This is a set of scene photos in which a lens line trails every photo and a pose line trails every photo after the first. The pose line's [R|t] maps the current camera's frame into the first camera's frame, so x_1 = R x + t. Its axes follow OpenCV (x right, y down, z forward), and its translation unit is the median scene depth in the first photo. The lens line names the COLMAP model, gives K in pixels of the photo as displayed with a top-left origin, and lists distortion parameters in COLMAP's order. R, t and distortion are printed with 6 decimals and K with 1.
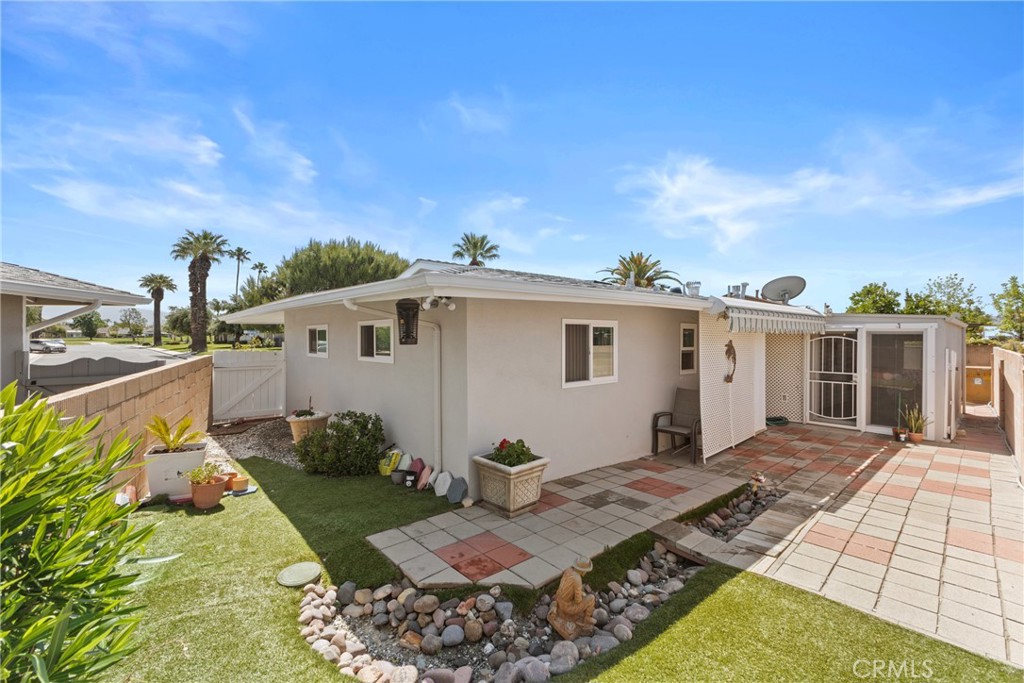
lens RADIAL K [[437.8, 0, 512.0], [0, 437.8, 341.5], [0, 0, 1]] dist [0.000618, -0.000014]
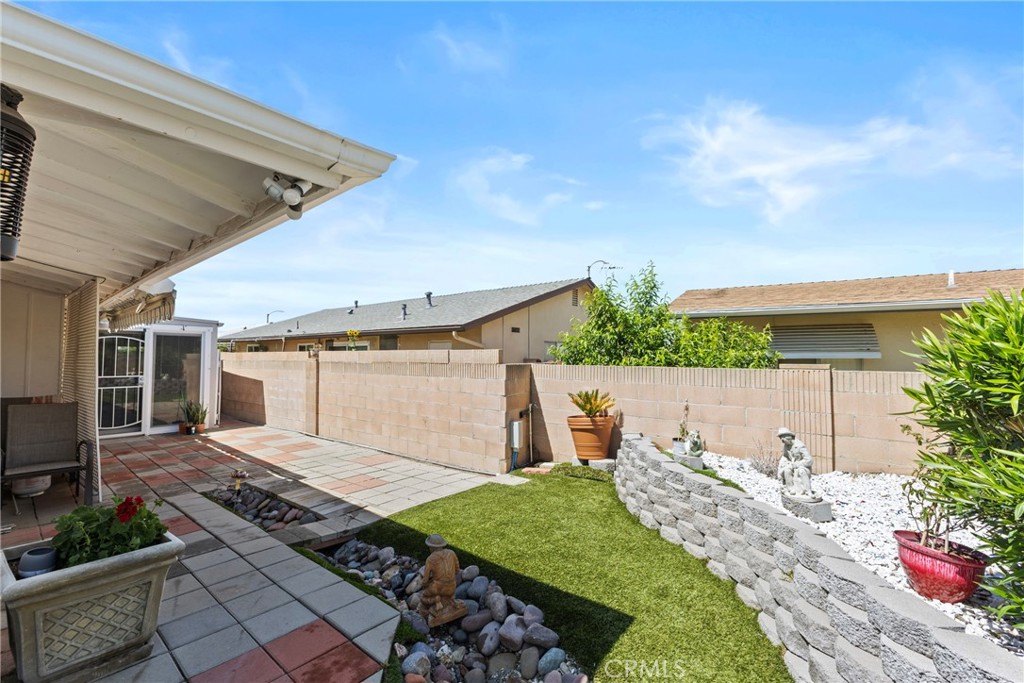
lens RADIAL K [[437.8, 0, 512.0], [0, 437.8, 341.5], [0, 0, 1]] dist [0.000618, -0.000014]
pose [[-0.148139, 0.035467, 0.988330, -0.313162], [0.009622, 0.999361, -0.034421, 0.043309], [-0.988920, 0.004410, -0.148386, 0.378489]]
